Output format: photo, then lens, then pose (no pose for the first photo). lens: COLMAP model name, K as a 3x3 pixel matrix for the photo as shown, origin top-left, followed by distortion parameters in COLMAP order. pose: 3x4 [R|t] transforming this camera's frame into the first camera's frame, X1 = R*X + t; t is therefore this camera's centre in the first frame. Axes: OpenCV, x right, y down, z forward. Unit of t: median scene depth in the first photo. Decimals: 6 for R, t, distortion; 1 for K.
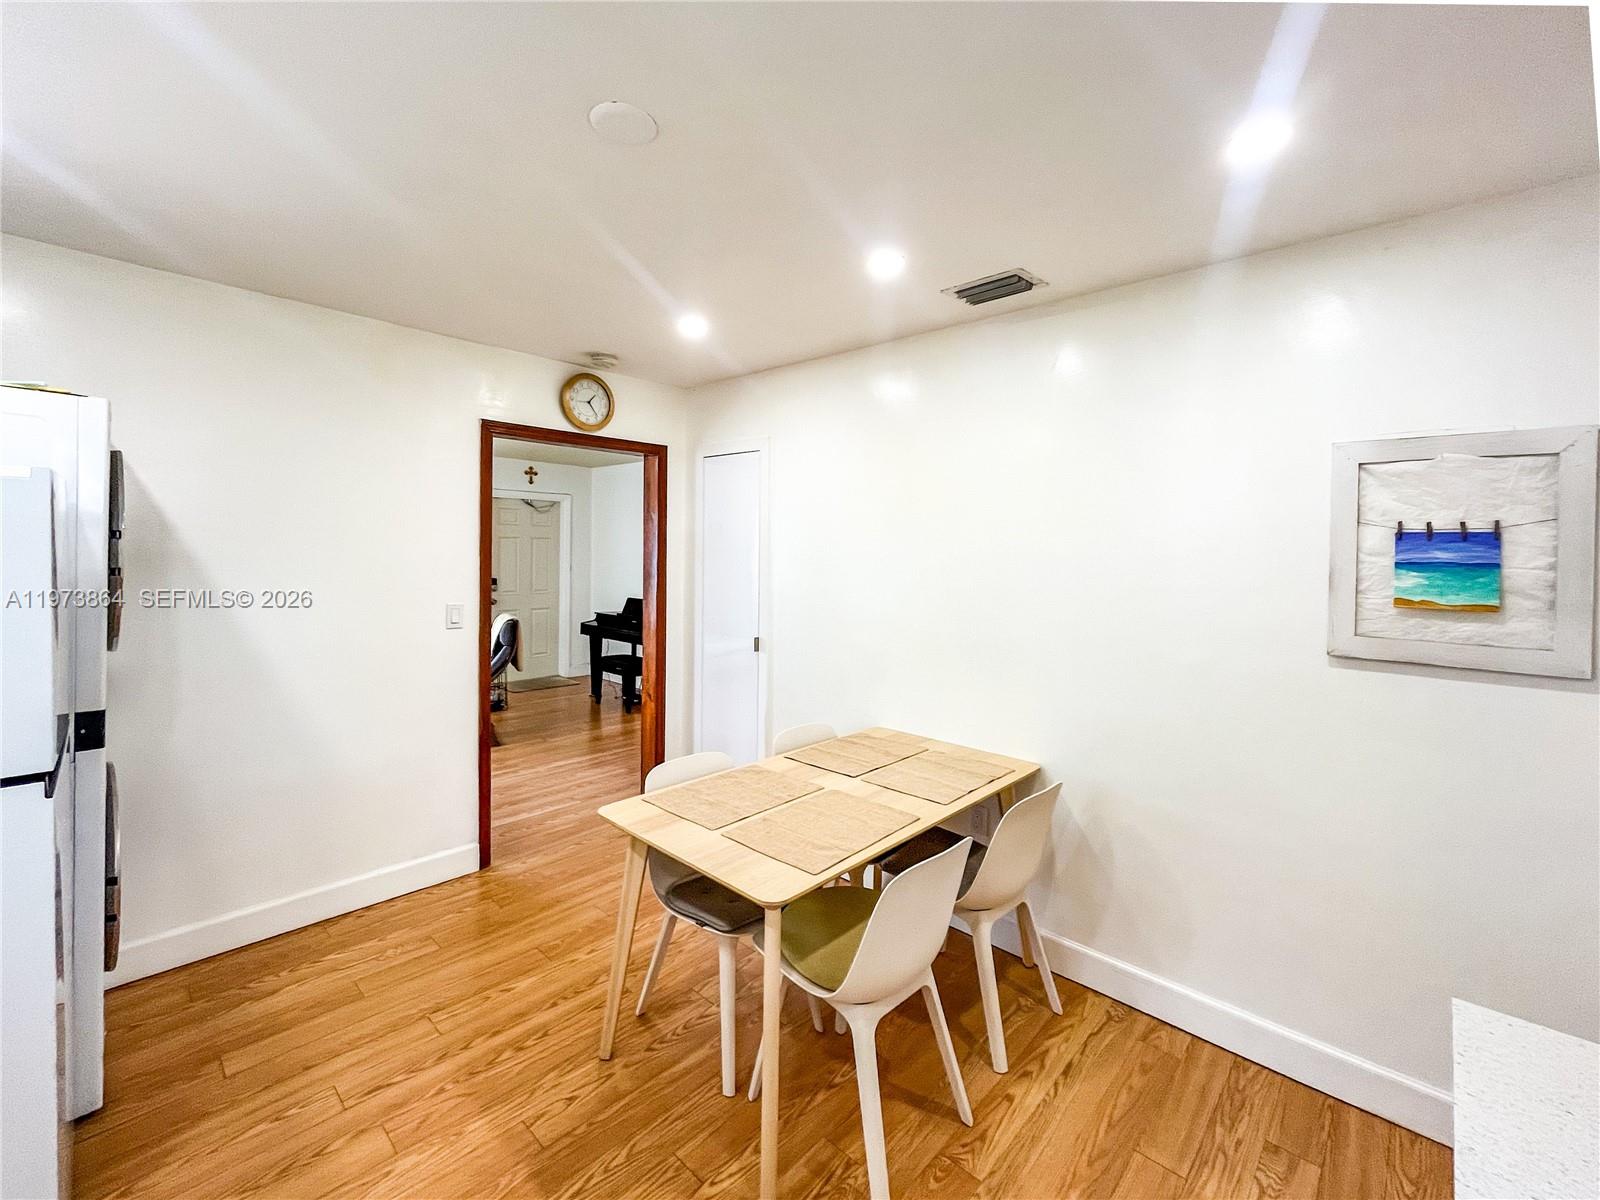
lens RADIAL K [[669.3, 0, 802.4], [0, 669.3, 555.7], [0, 0, 1]] dist [0.000801, 0.000054]
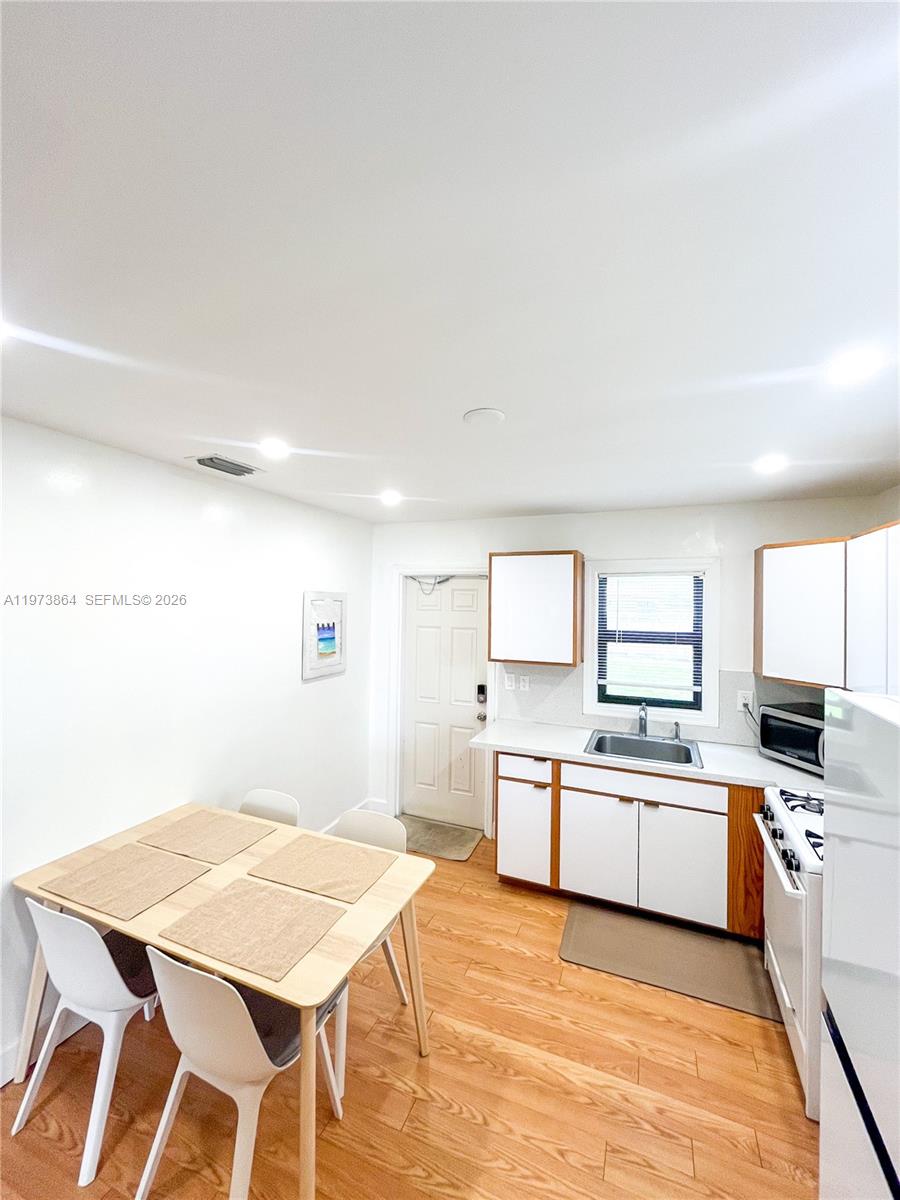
lens RADIAL K [[480.8, 0, 450.0], [0, 480.8, 600.0], [0, 0, 1]] dist [-0.000323, -0.000100]
pose [[-0.341413, -0.017038, 0.939759, -0.997454], [-0.008556, 0.999851, 0.015019, -0.165568], [-0.939874, -0.002913, -0.341508, 1.112790]]
